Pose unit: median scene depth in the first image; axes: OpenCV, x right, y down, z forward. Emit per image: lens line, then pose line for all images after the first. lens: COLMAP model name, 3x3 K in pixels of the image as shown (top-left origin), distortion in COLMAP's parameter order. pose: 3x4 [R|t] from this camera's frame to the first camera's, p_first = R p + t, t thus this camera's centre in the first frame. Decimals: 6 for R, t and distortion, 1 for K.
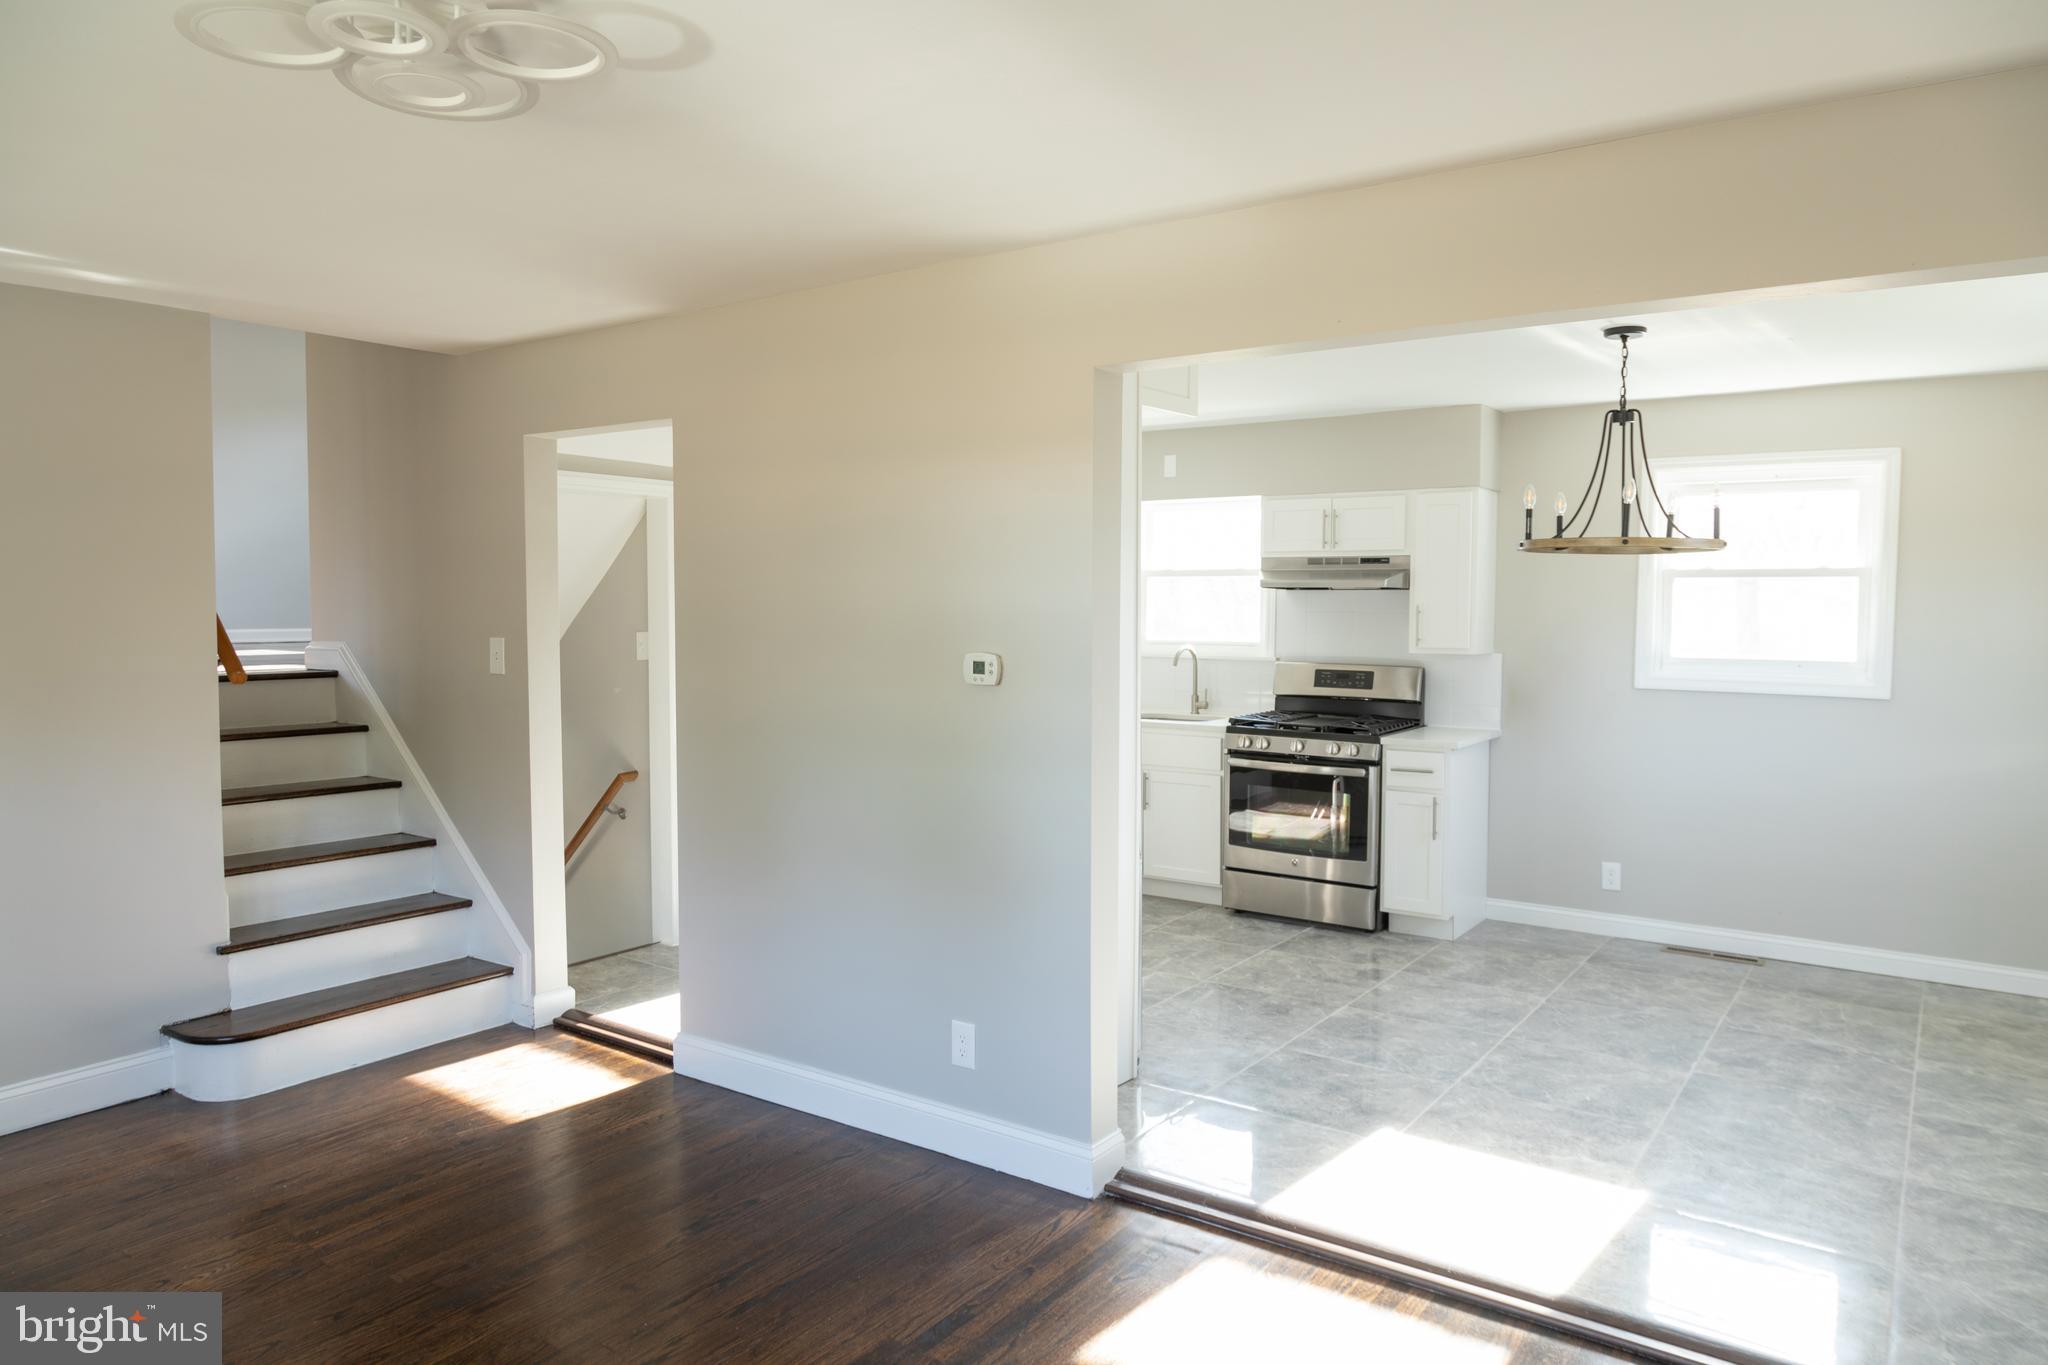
lens RADIAL K [[1352.1, 0, 993.2], [0, 1352.1, 664.0], [0, 0, 1]] dist [0.000296, -0.001001]
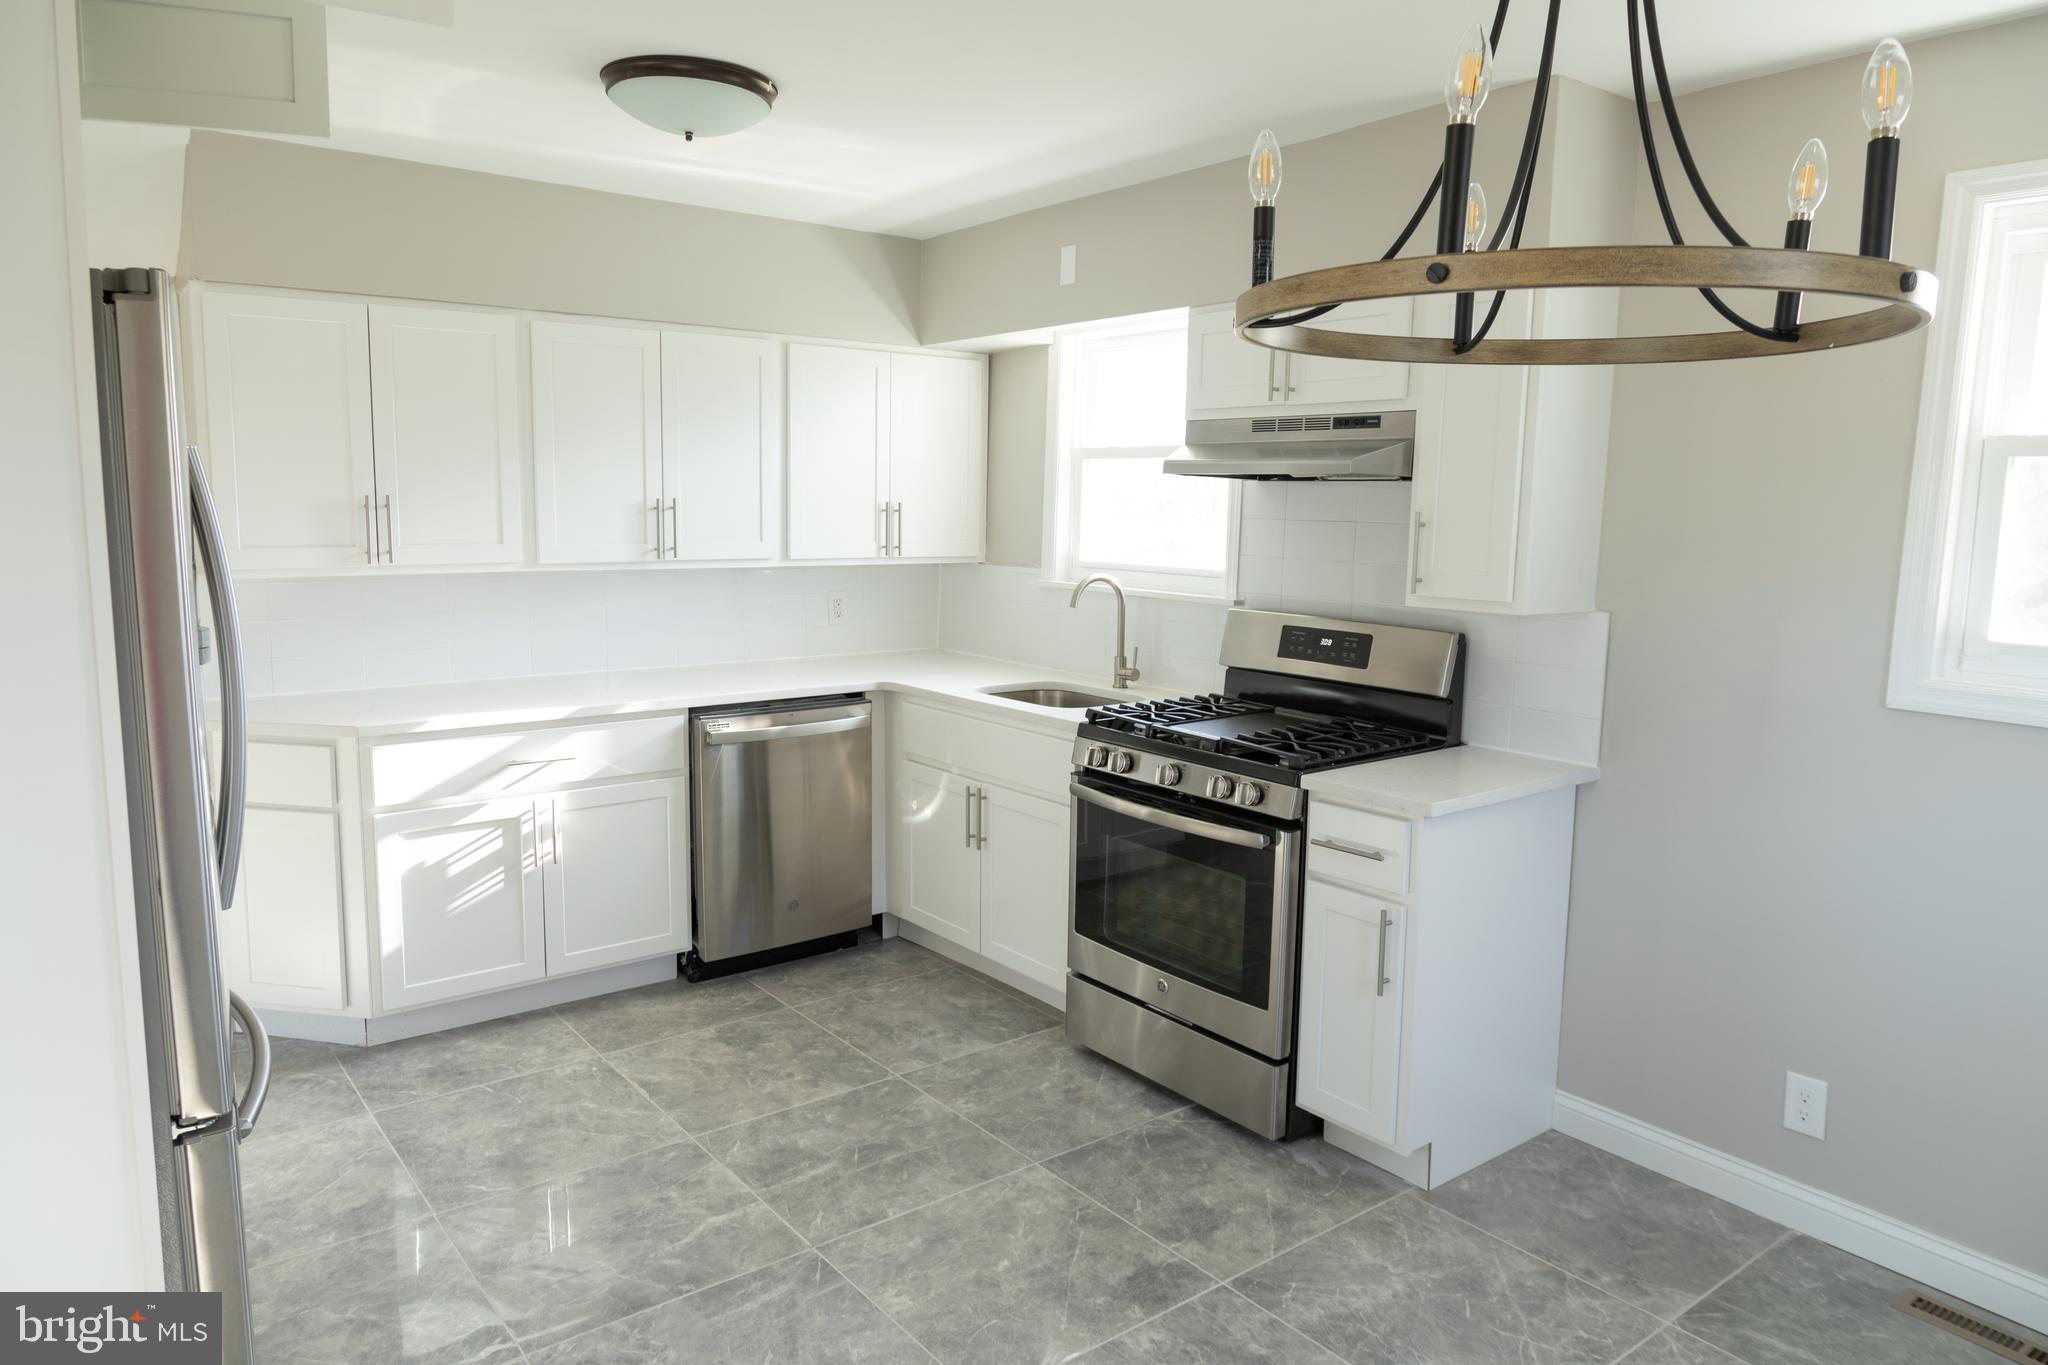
lens RADIAL K [[1332.9, 0, 1007.2], [0, 1332.9, 671.4], [0, 0, 1]] dist [0.006880, 0.000576]
pose [[0.958464, 0.049245, -0.280929, 0.343884], [-0.026256, 0.996033, 0.085018, -0.024826], [0.284001, -0.074111, 0.955955, 0.538104]]
